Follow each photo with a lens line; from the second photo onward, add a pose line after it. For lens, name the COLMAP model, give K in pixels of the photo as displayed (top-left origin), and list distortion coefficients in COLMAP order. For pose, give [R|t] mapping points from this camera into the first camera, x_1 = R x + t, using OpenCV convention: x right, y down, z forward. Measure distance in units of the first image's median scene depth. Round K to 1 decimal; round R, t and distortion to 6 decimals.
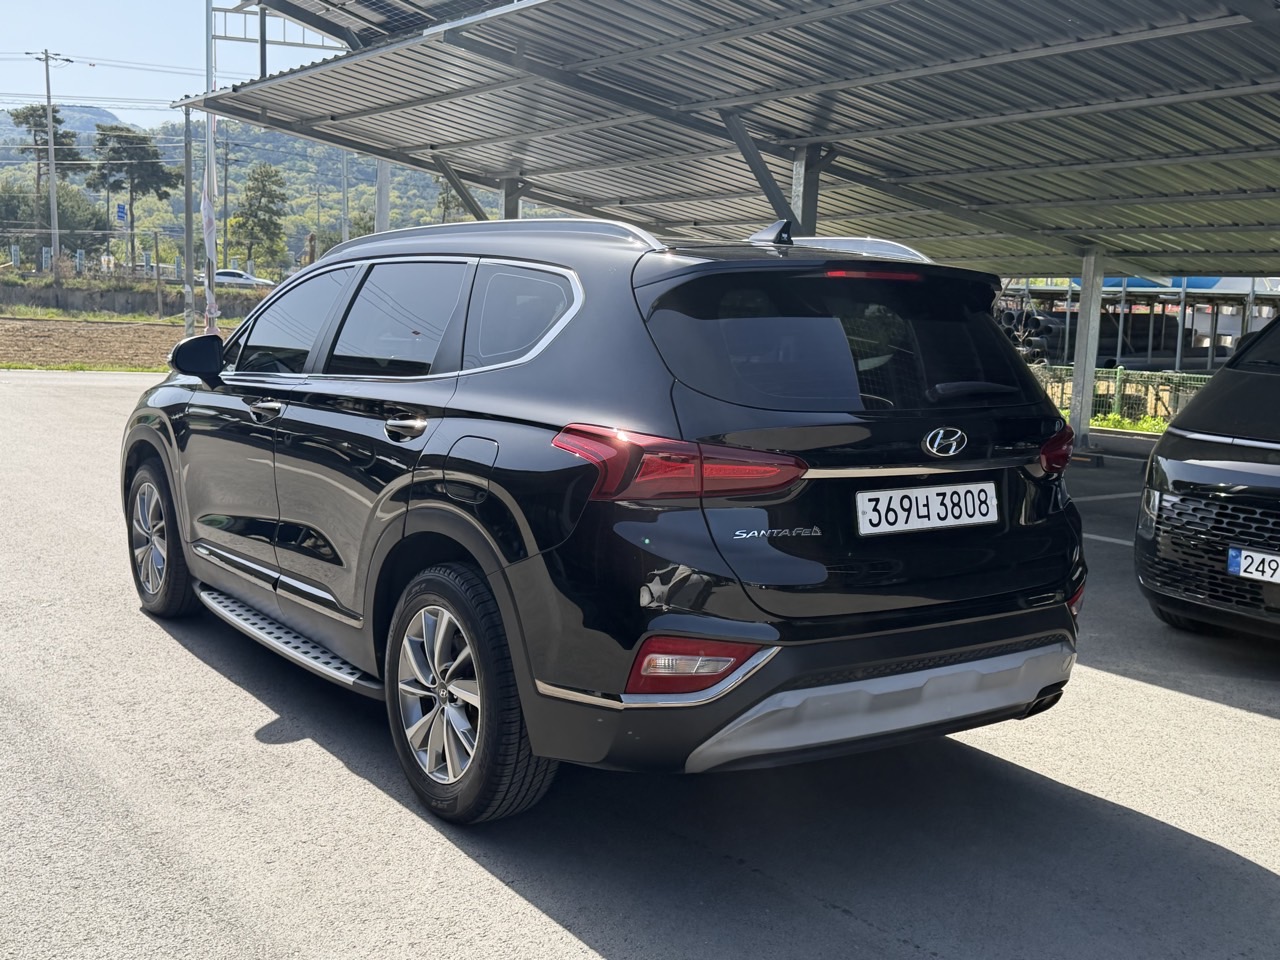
lens RADIAL K [[1294.9, 0, 631.1], [0, 1294.9, 475.6], [0, 0, 1]] dist [0.066389, 0.000000]
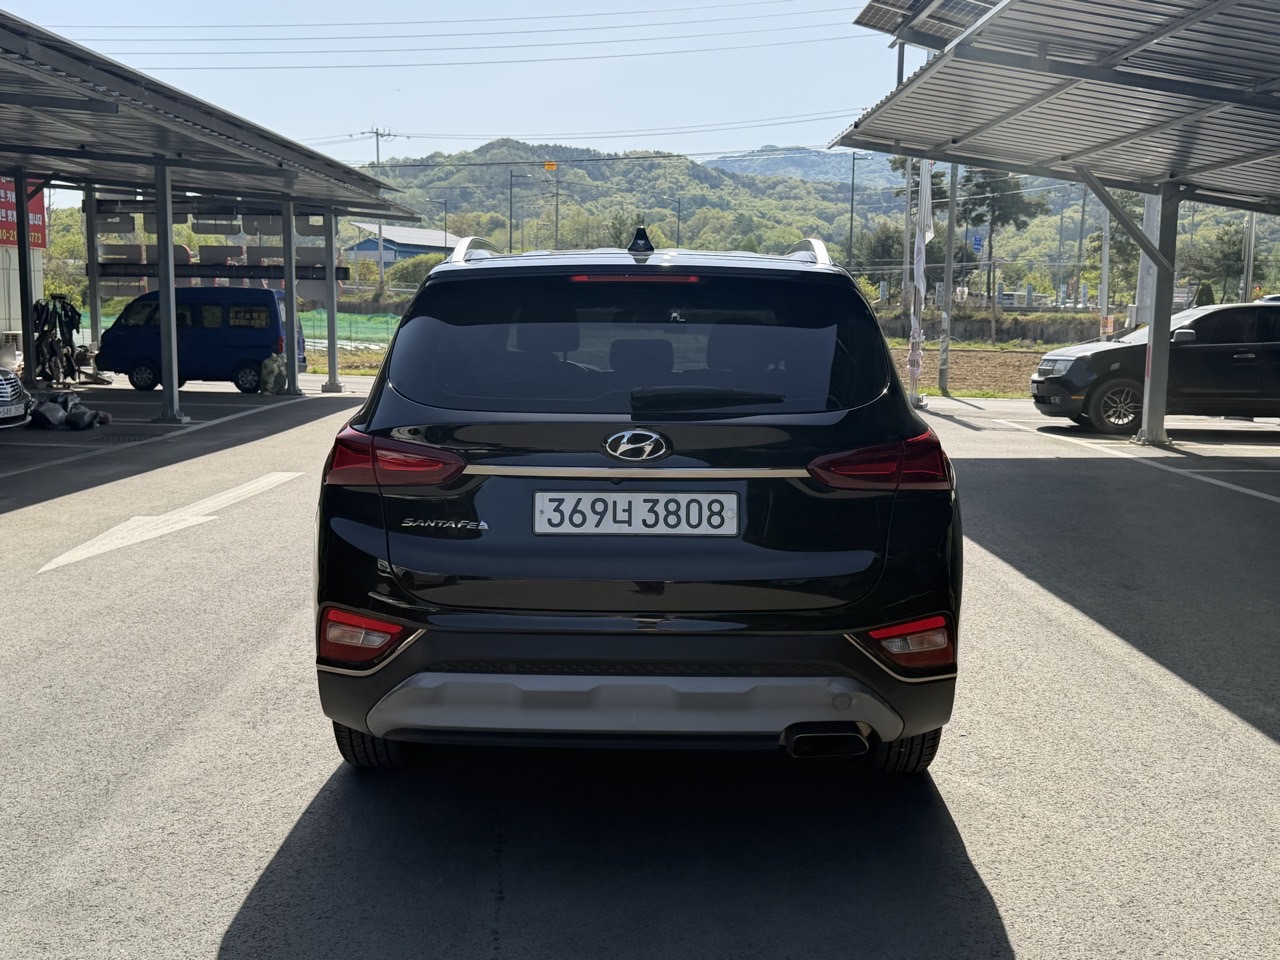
lens RADIAL K [[1294.9, 0, 637.8], [0, 1294.9, 488.0], [0, 0, 1]] dist [0.066389, 0.000000]
pose [[0.817431, 0.051570, -0.573714, 0.776964], [-0.057280, 0.998325, 0.008125, -0.002413], [0.573172, 0.026221, 0.819016, 0.201757]]
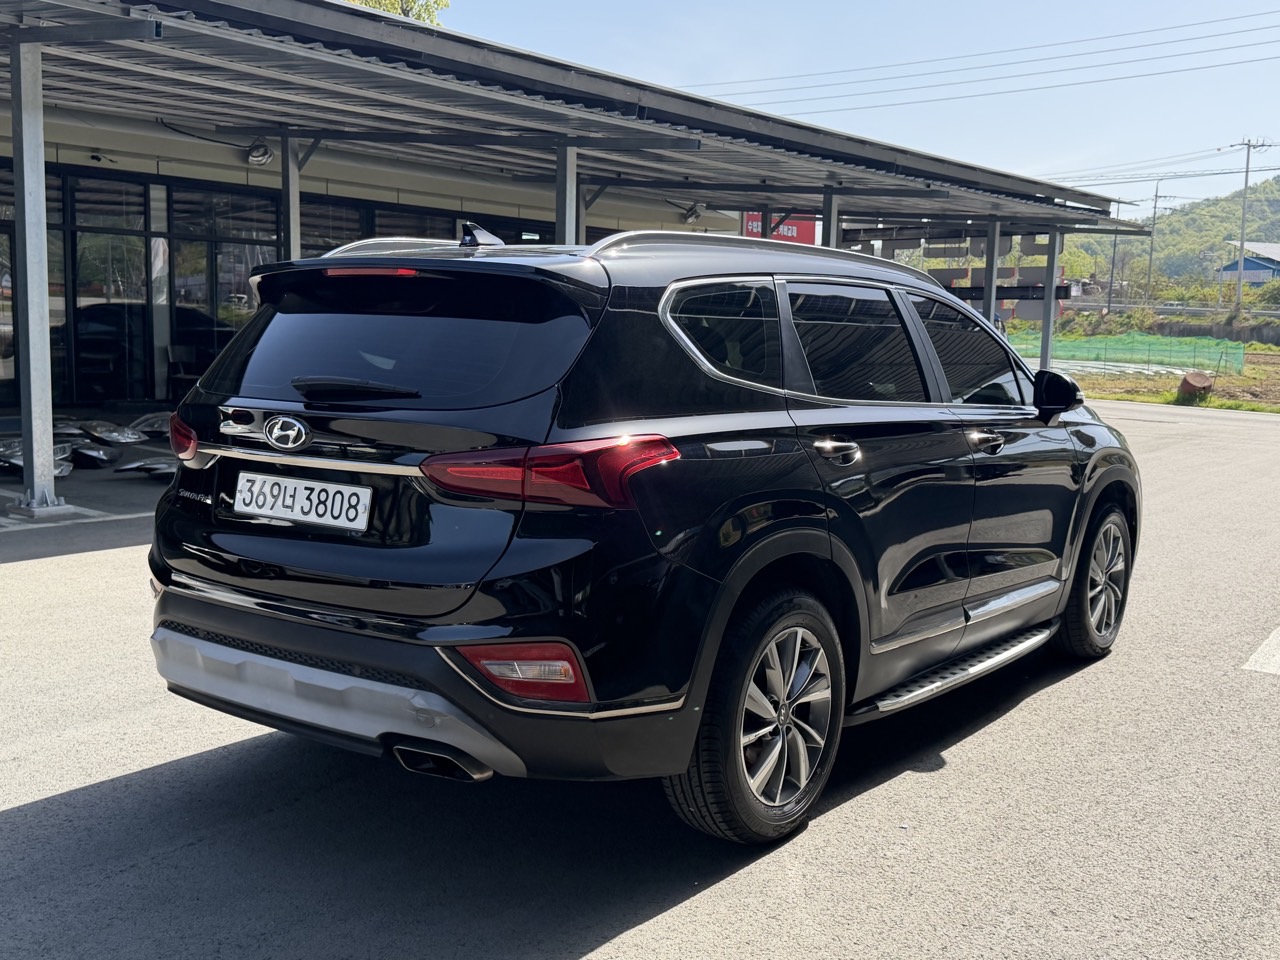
lens RADIAL K [[1294.9, 0, 659.6], [0, 1294.9, 476.3], [0, 0, 1]] dist [0.066389, 0.000000]
pose [[0.339132, 0.083562, -0.937020, 1.240622], [-0.131685, 0.990457, 0.040667, -0.069335], [0.931476, 0.109601, 0.346900, 0.896210]]
